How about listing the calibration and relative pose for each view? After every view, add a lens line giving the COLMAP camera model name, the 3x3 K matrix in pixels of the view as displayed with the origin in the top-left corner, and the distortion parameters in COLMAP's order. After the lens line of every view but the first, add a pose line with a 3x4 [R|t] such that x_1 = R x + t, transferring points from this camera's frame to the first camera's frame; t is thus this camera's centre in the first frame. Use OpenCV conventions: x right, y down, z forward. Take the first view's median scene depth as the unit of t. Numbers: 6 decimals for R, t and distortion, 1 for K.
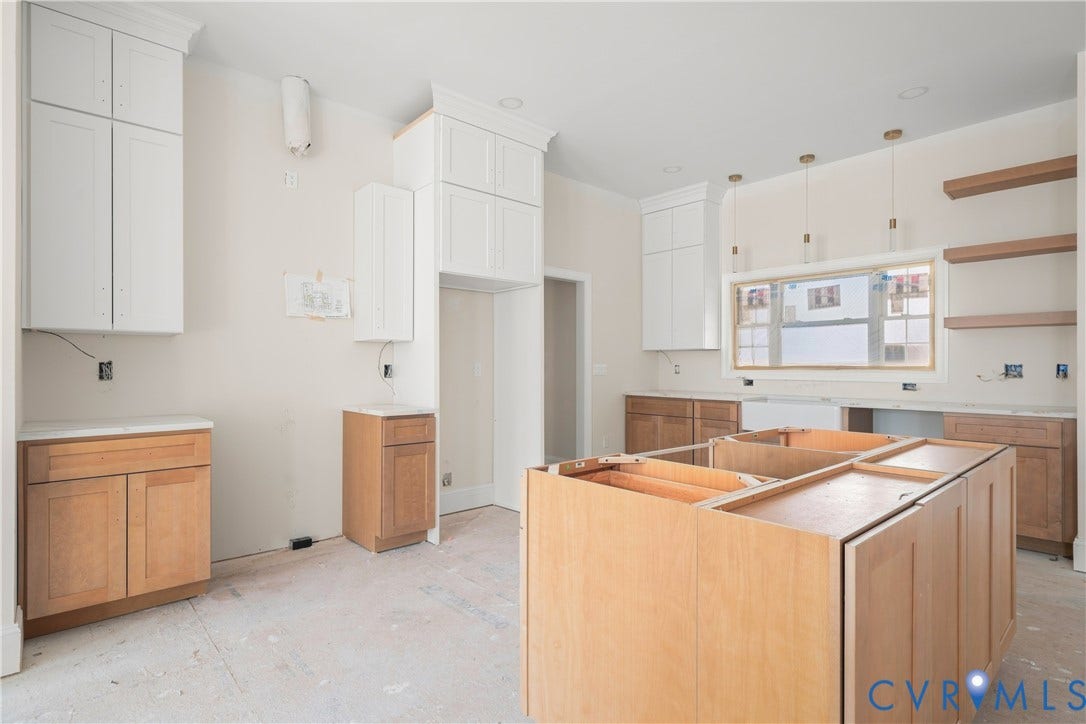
lens RADIAL K [[538.7, 0, 544.7], [0, 538.7, 365.1], [0, 0, 1]] dist [-0.003769, -0.000206]
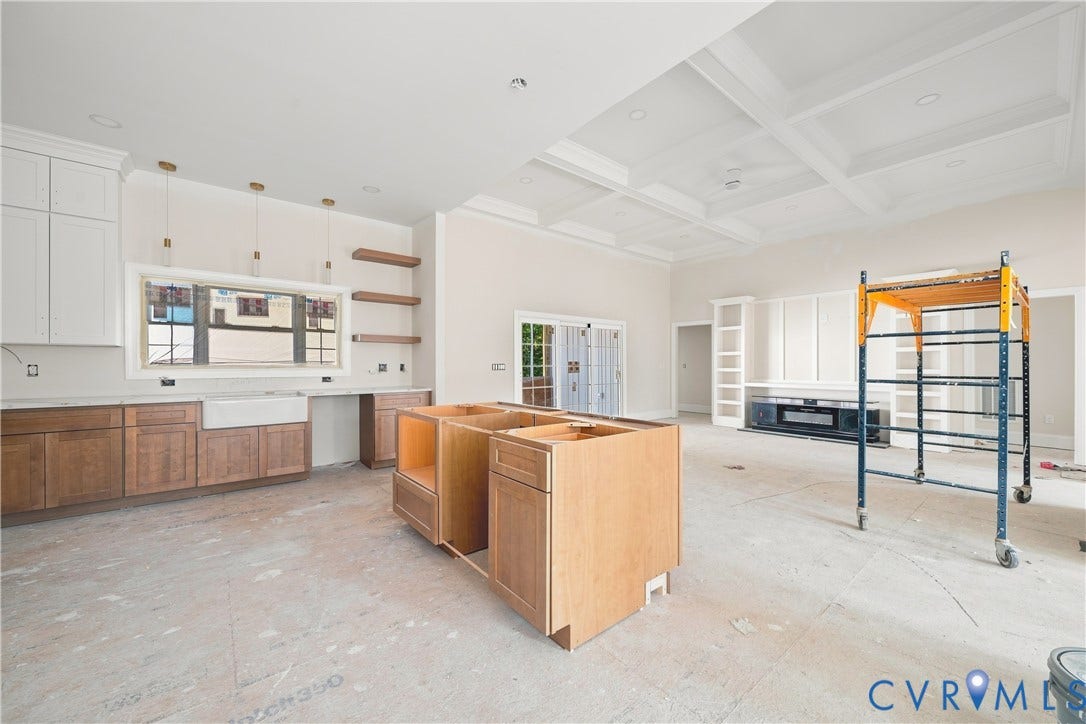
lens RADIAL K [[407.7, 0, 540.8], [0, 407.7, 365.3], [0, 0, 1]] dist [0.000489, -0.000181]
pose [[0.057299, -0.004271, 0.998348, -0.344374], [-0.001338, 0.999990, 0.004355, -0.002698], [-0.998356, -0.001585, 0.057293, 0.325217]]
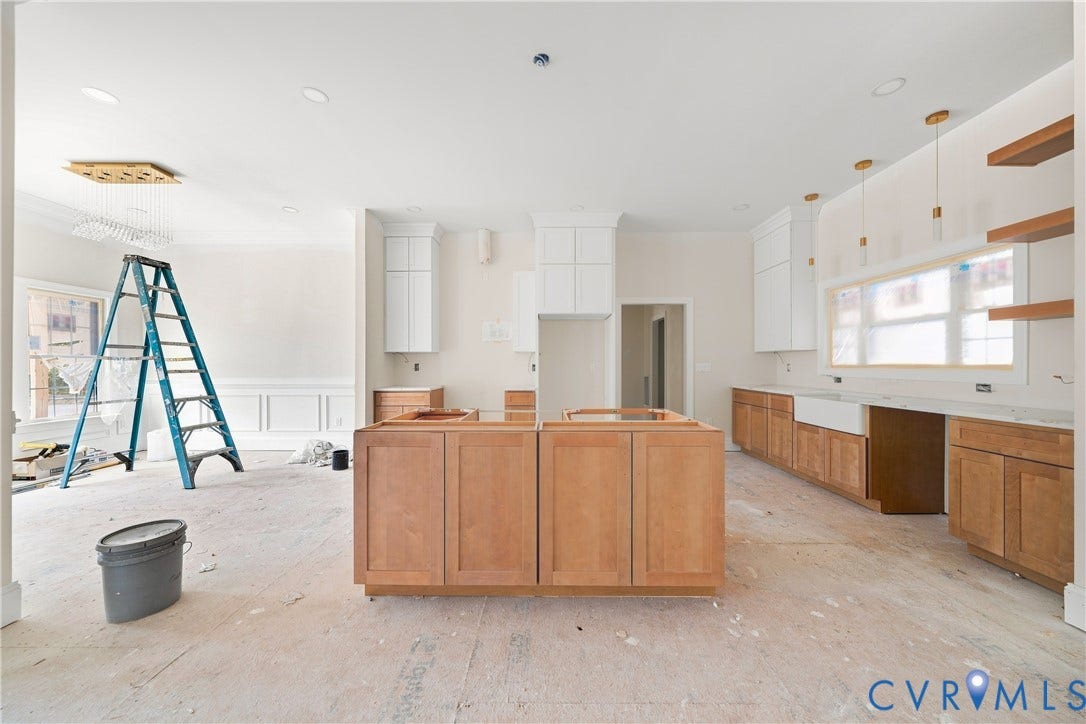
lens RADIAL K [[378.2, 0, 545.3], [0, 378.2, 364.4], [0, 0, 1]] dist [-0.001311, 0.000162]
pose [[0.740338, -0.002119, -0.672232, 0.503961], [0.002928, 0.999996, 0.000073, -0.000287], [0.672228, -0.002022, 0.740341, 0.046134]]
